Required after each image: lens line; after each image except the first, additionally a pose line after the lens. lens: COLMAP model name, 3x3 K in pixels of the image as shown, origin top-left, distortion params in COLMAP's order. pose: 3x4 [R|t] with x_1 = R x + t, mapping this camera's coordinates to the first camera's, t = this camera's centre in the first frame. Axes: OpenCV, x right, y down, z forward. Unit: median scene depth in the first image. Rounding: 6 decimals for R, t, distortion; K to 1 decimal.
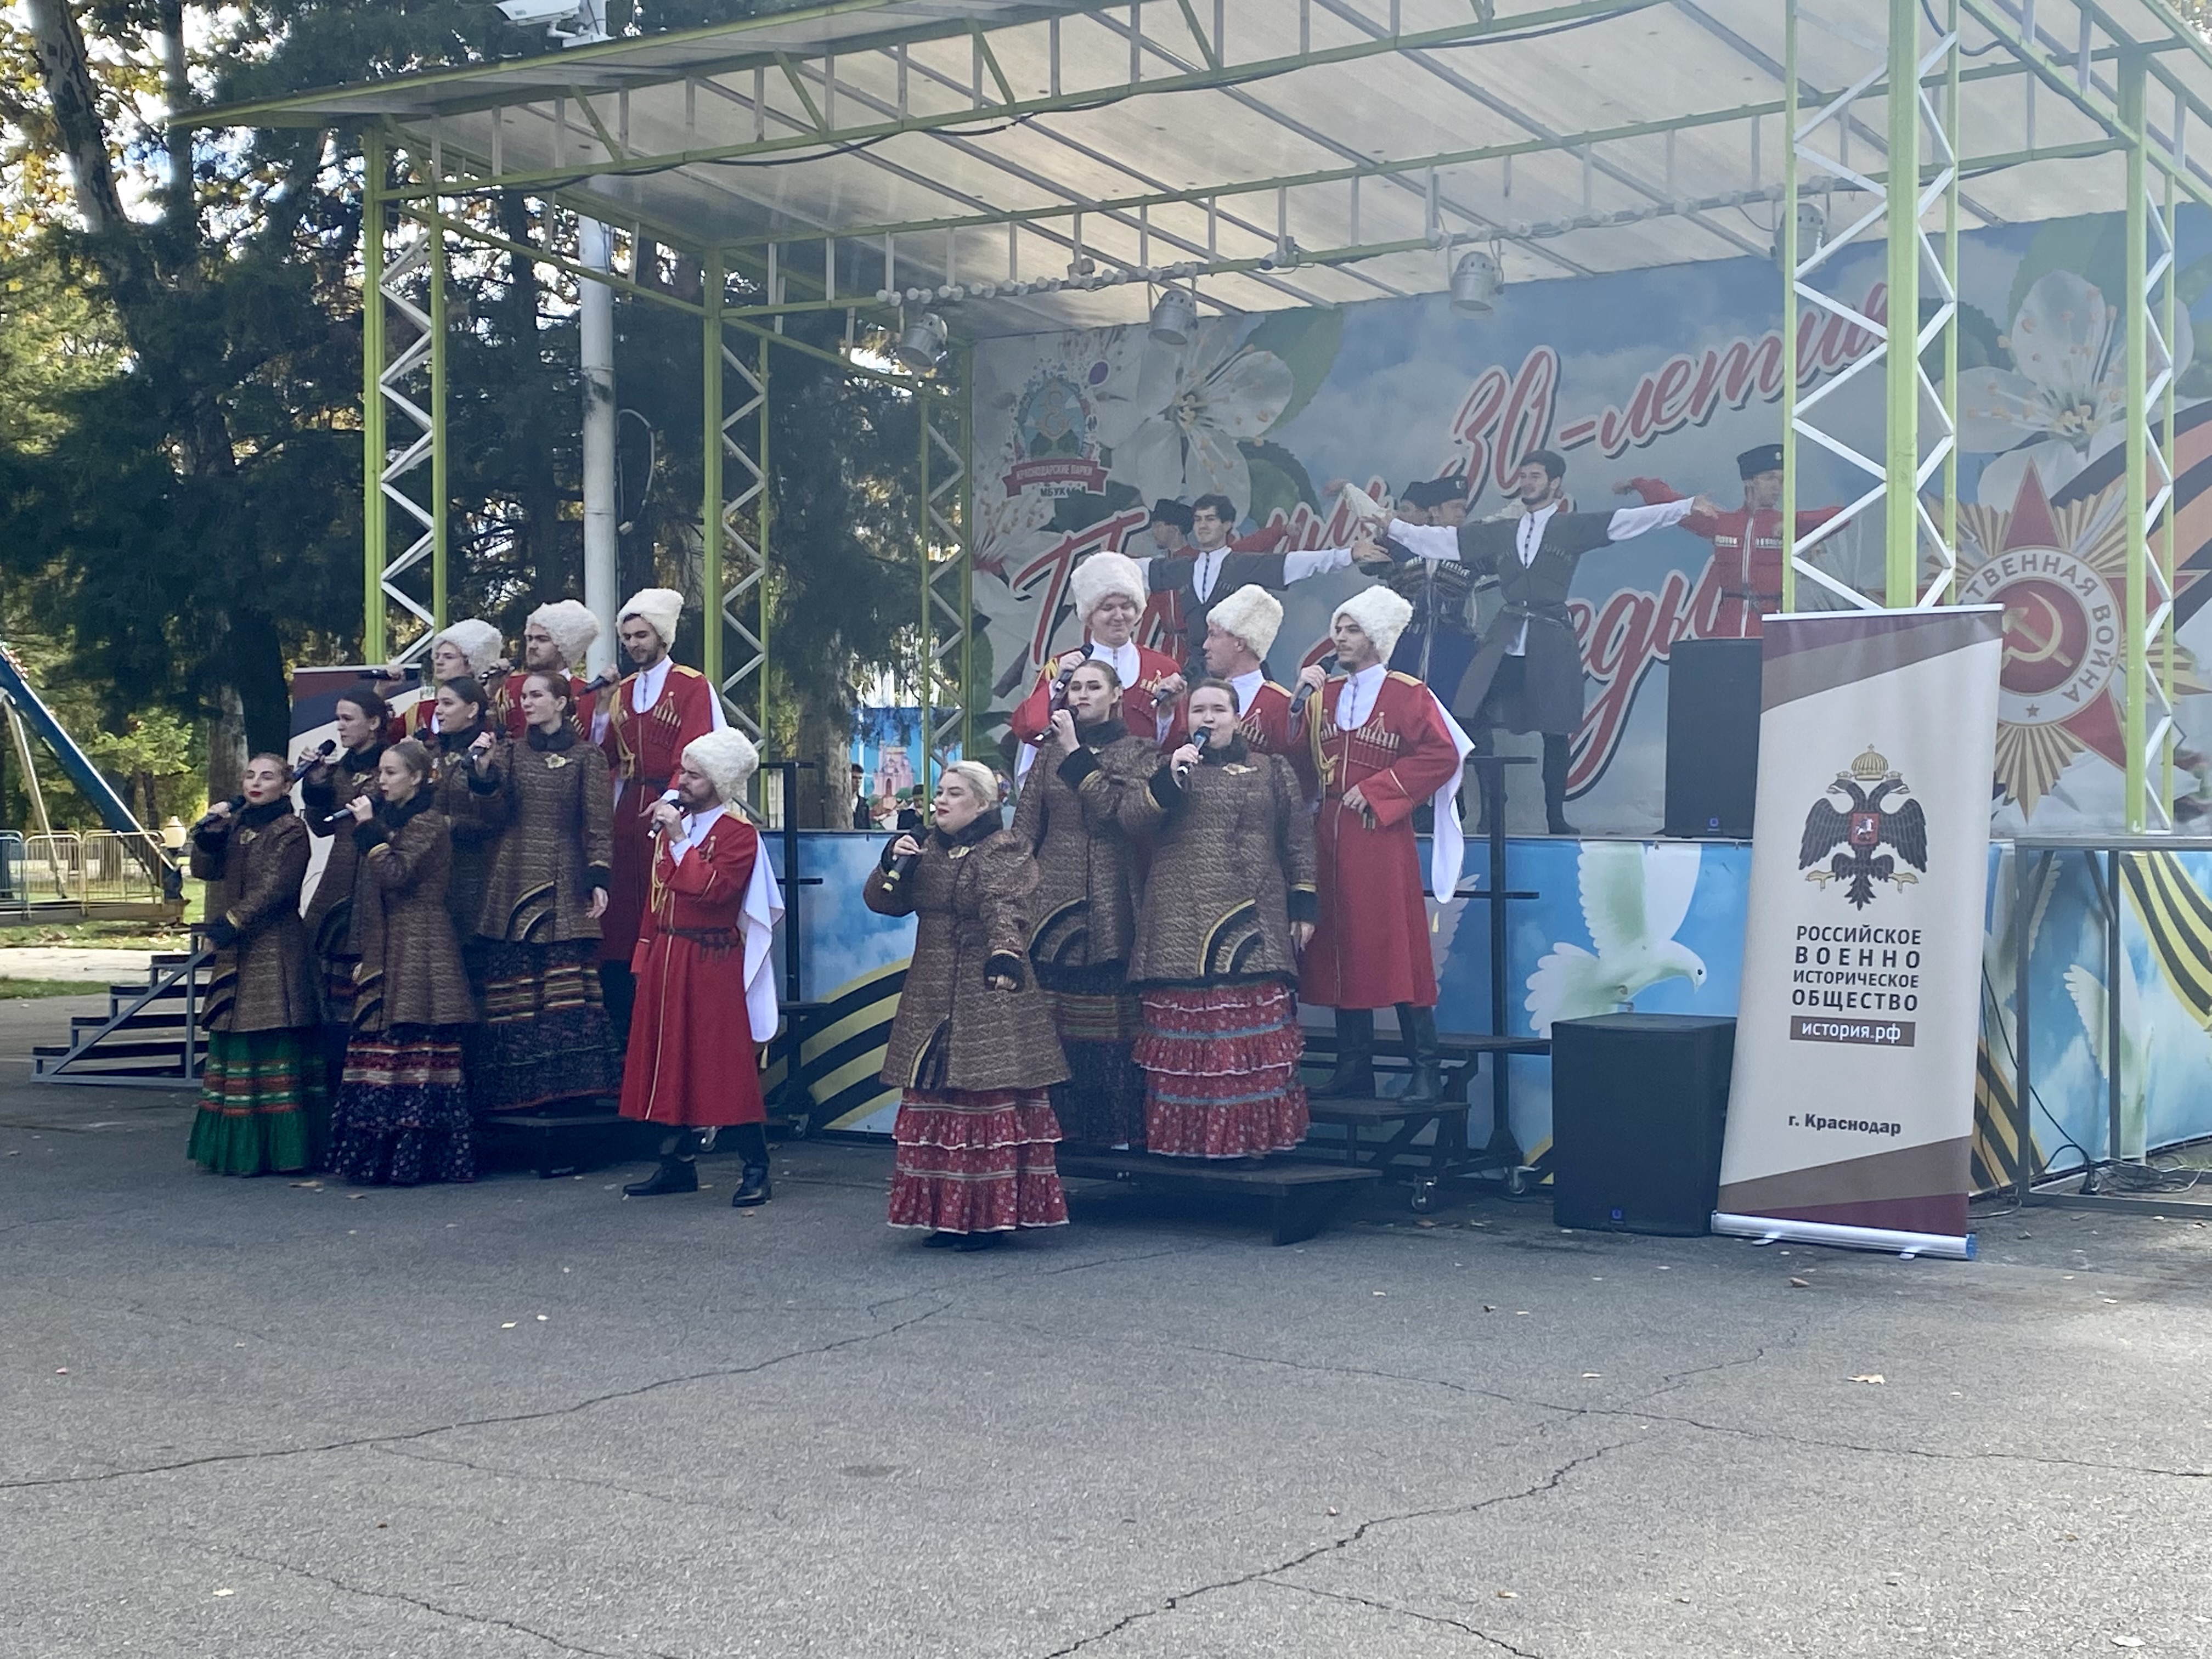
lens RADIAL K [[3308.2, 0, 1106.4], [0, 3308.2, 829.0], [0, 0, 1]] dist [0.170015, 0.000000]
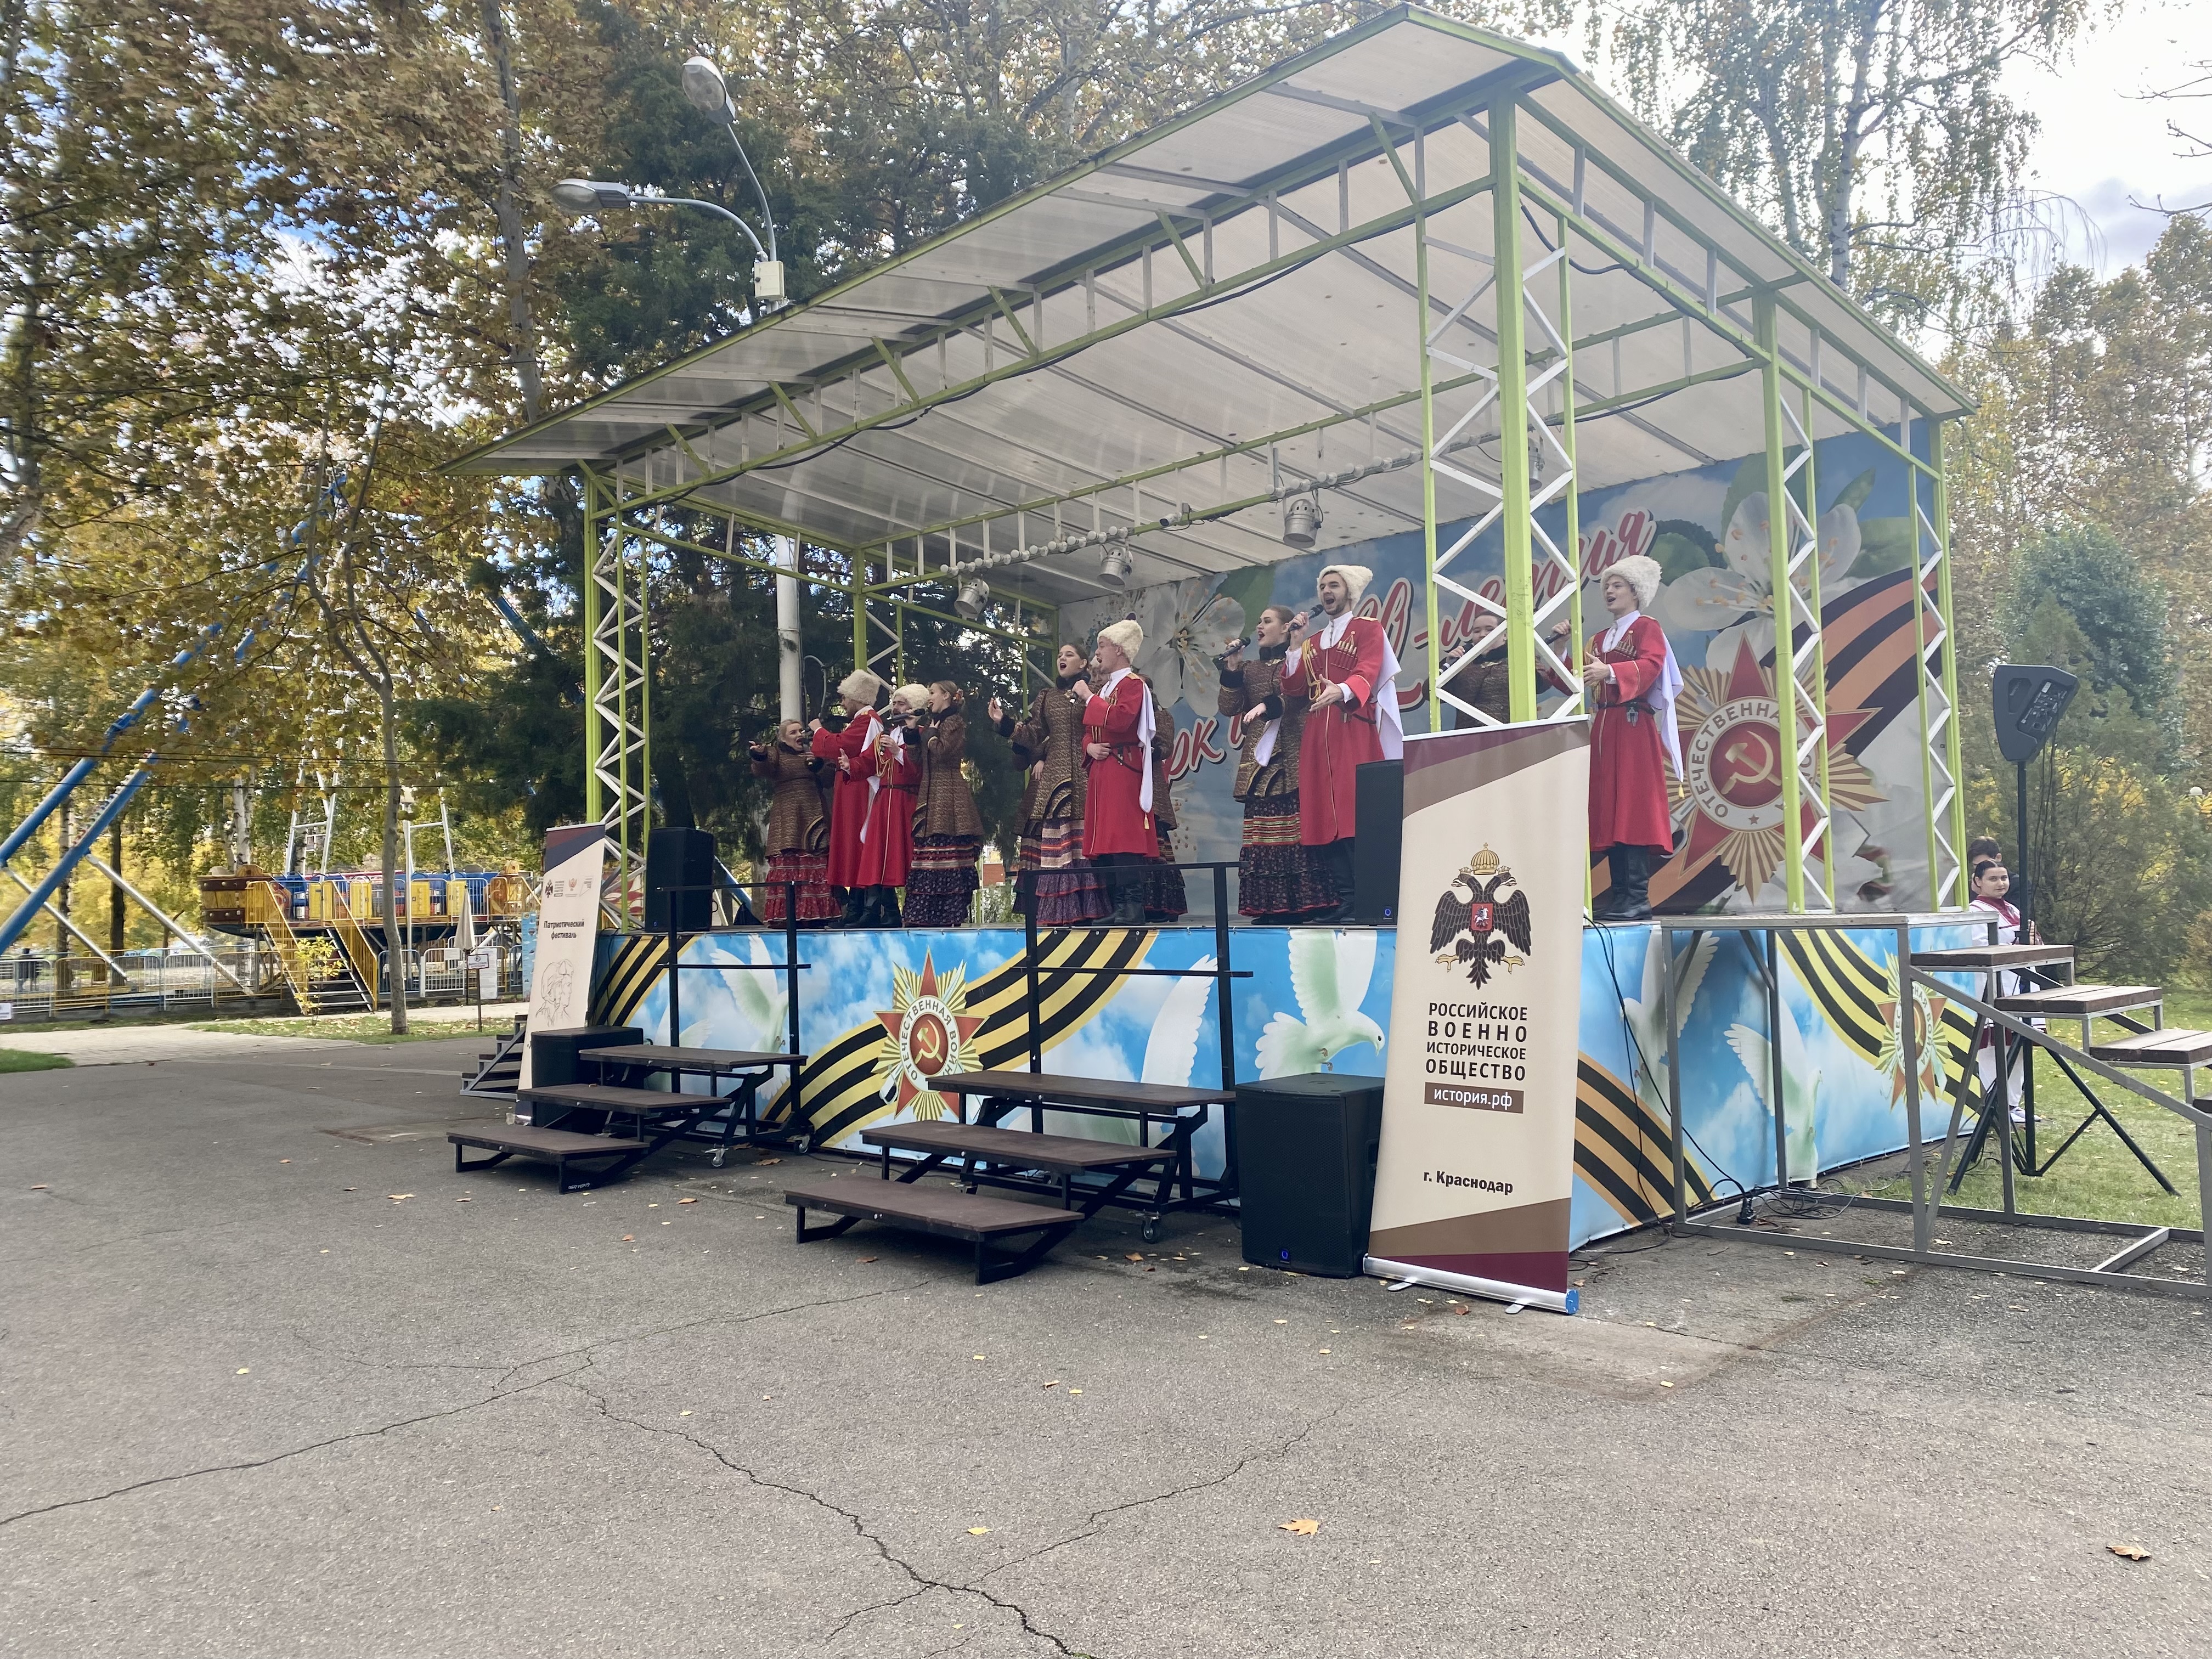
lens RADIAL K [[1667.4, 0, 1104.6], [0, 1667.4, 830.7], [0, 0, 1]] dist [0.069115, -0.008785]
pose [[0.982073, -0.031623, -0.185829, 0.204169], [0.022436, 0.998429, -0.051336, -0.003029], [0.187160, 0.046246, 0.981240, 0.407956]]
